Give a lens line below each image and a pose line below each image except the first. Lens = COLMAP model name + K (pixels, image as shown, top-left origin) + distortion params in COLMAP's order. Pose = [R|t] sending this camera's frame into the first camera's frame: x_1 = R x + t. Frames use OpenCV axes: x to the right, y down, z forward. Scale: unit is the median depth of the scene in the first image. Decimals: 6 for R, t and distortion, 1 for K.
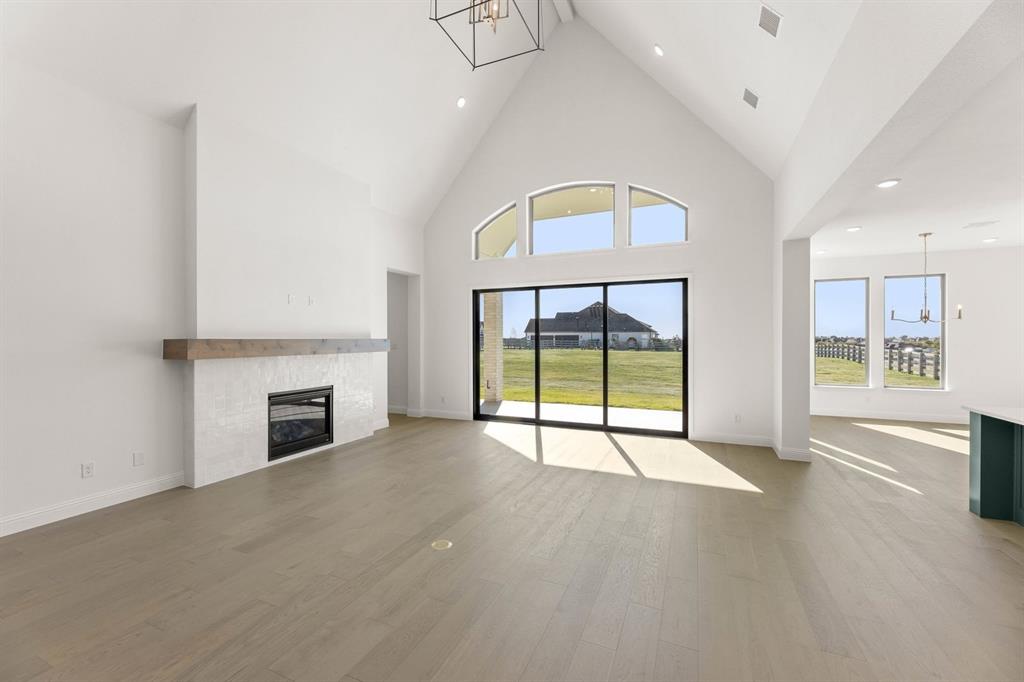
lens RADIAL K [[418.2, 0, 513.1], [0, 418.2, 340.6], [0, 0, 1]] dist [-0.000215, -0.000054]
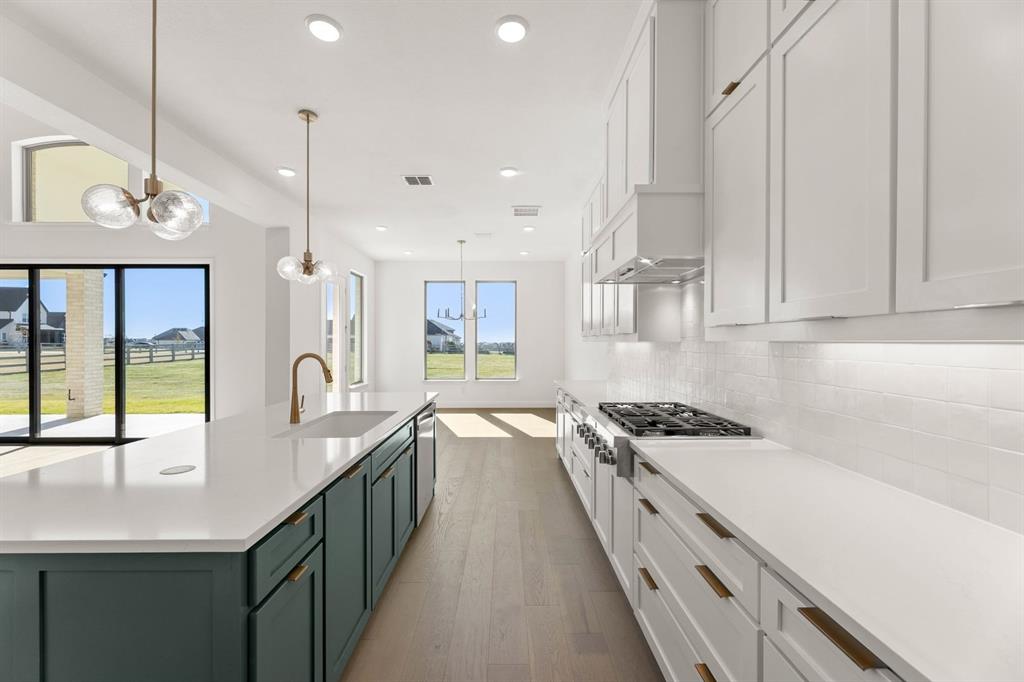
lens RADIAL K [[418.2, 0, 514.7], [0, 418.2, 341.9], [0, 0, 1]] dist [-0.000215, -0.000054]
pose [[0.910392, 0.000406, 0.413748, 0.514937], [0.002211, 0.999980, -0.005847, 0.017767], [-0.413742, 0.006238, 0.910373, -0.065237]]
